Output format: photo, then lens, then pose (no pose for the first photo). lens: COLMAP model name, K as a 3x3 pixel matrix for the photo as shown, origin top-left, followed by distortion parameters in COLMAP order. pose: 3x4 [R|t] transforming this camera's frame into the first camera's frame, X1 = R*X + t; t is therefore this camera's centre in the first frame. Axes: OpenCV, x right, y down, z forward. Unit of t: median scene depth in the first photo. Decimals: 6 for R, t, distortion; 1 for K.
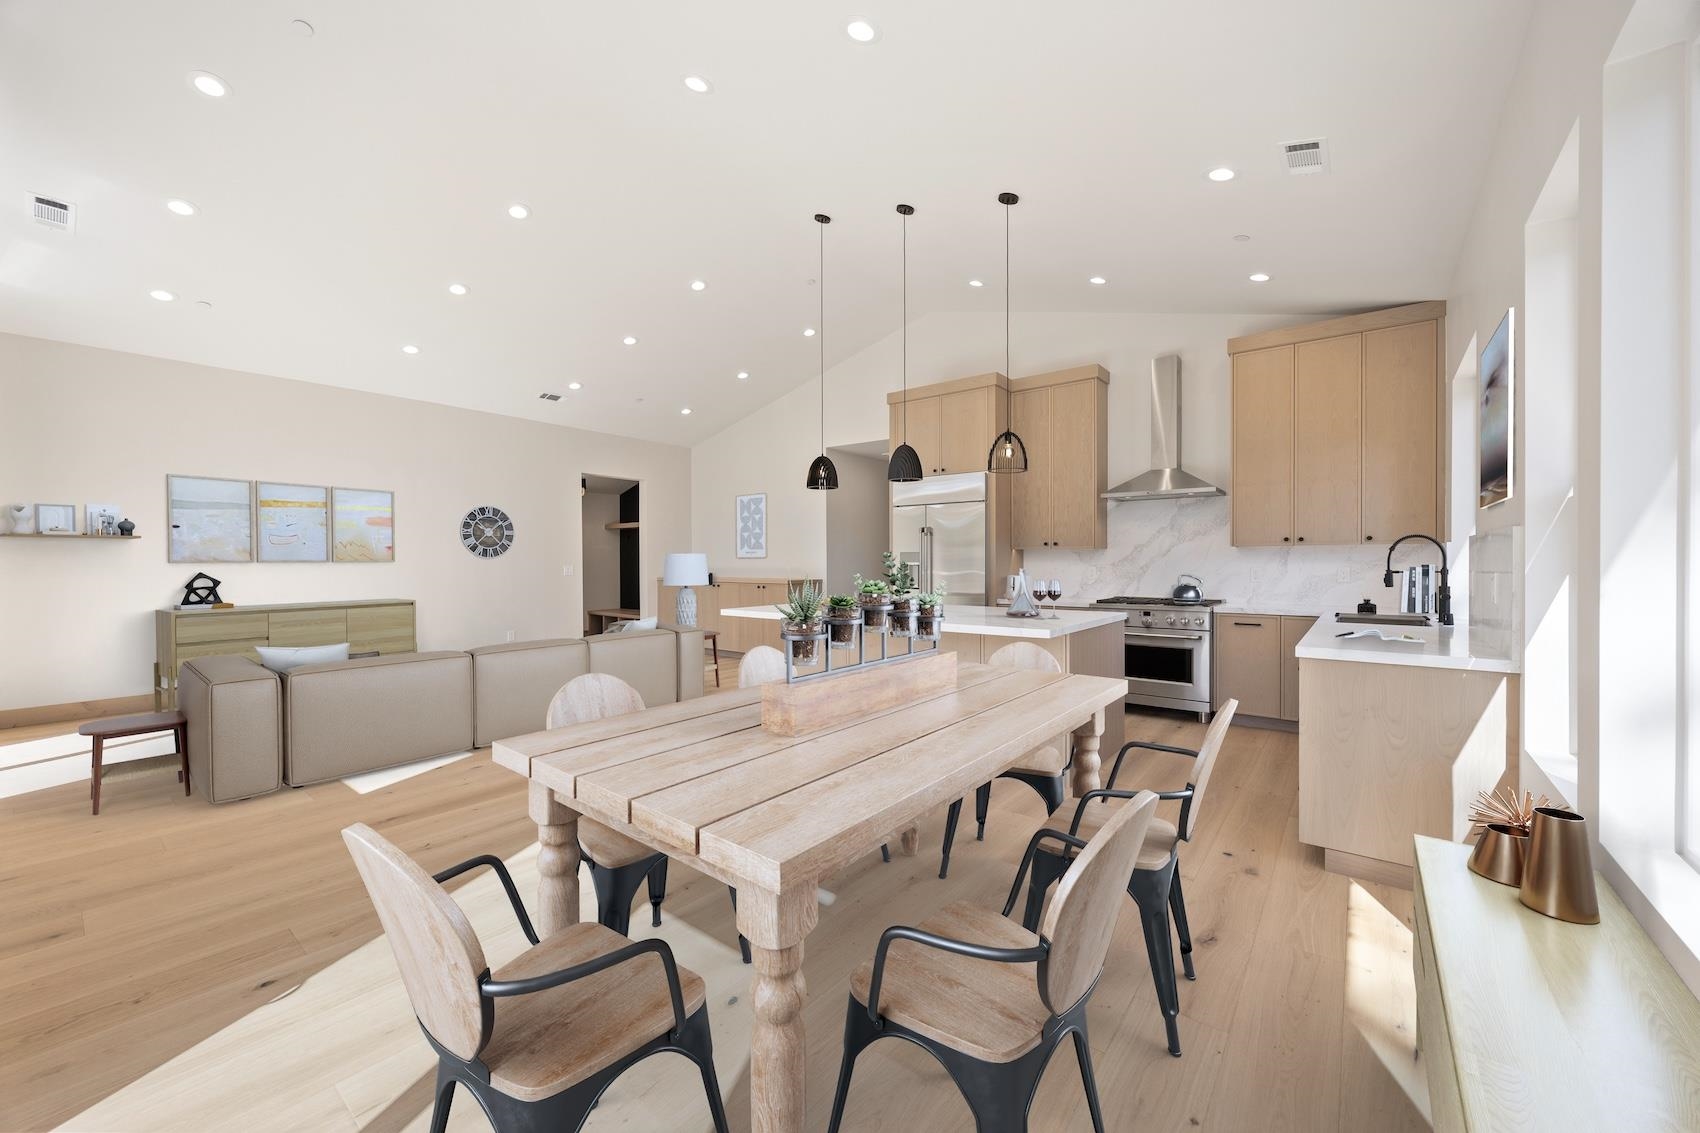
lens RADIAL K [[655.0, 0, 849.8], [0, 655.0, 563.4], [0, 0, 1]] dist [-0.000310, -0.000006]
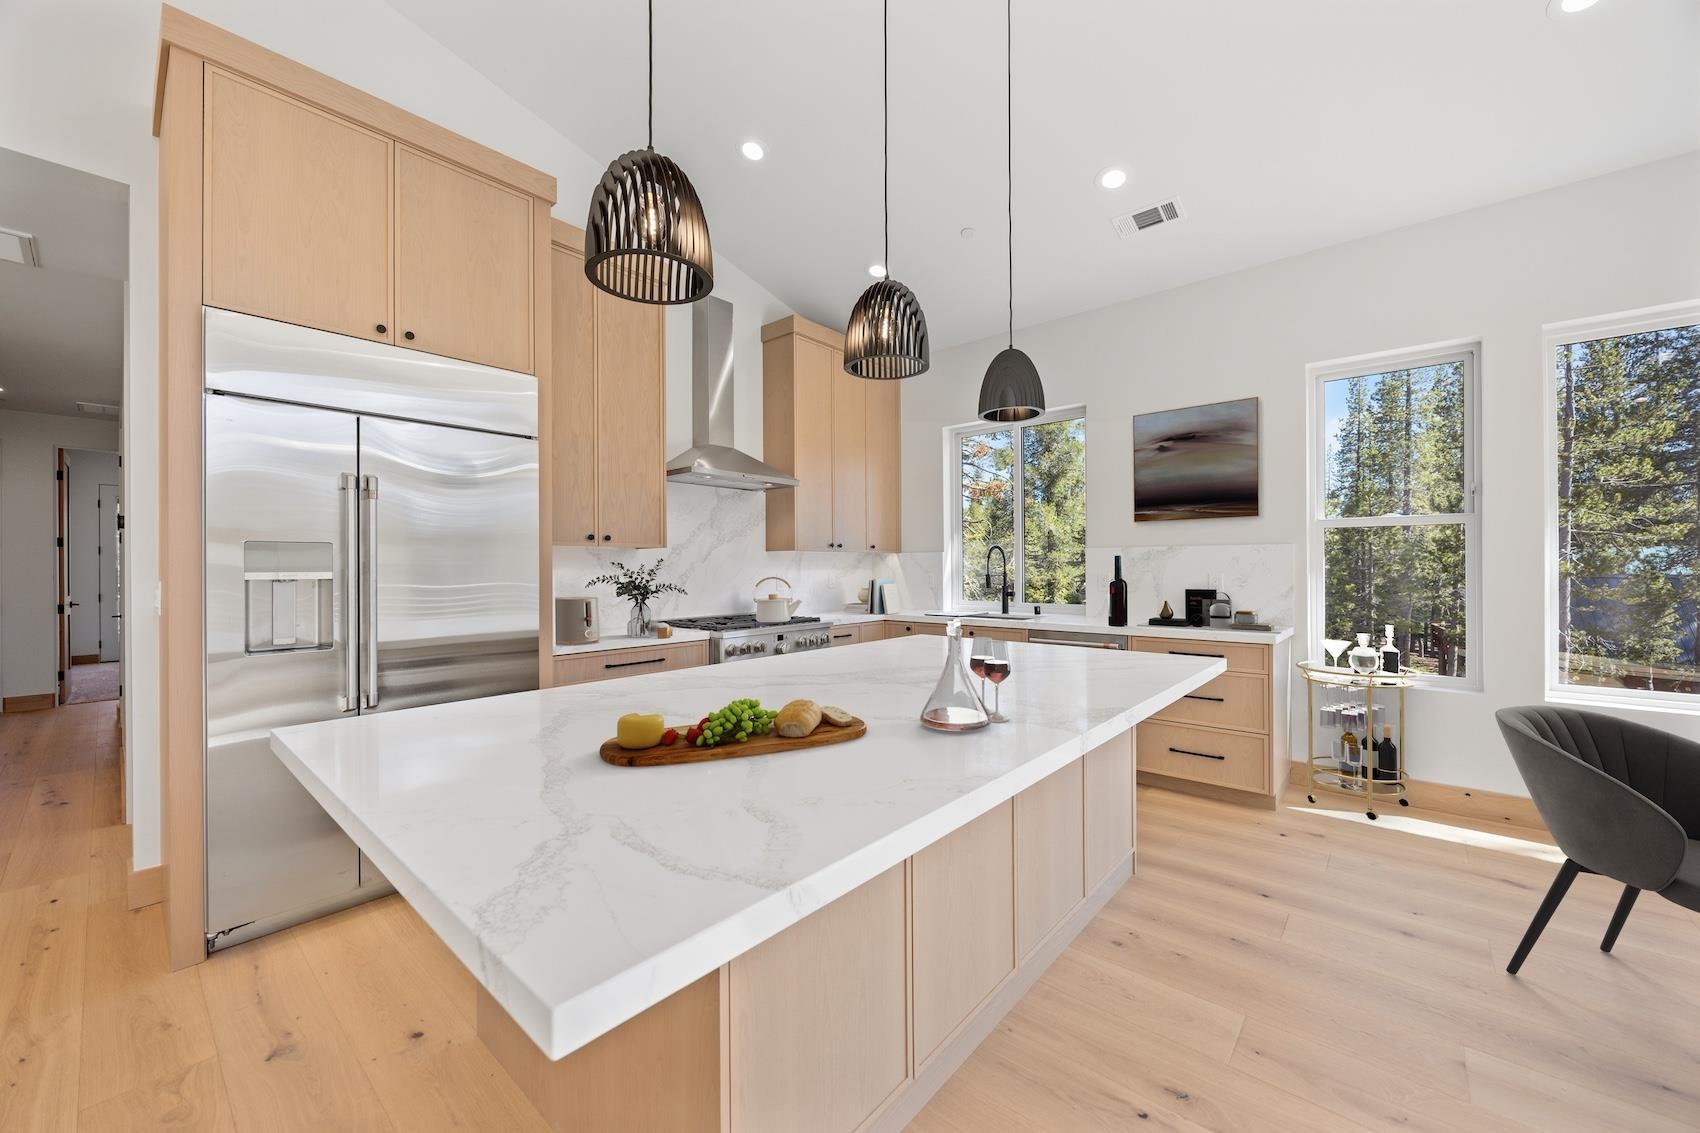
lens RADIAL K [[655.0, 0, 849.2], [0, 655.0, 566.2], [0, 0, 1]] dist [-0.000310, -0.000006]
pose [[0.056257, 0.001774, 0.998415, -0.258655], [0.012768, 0.999915, -0.002496, -0.001507], [-0.998335, 0.012888, 0.056229, 0.805526]]
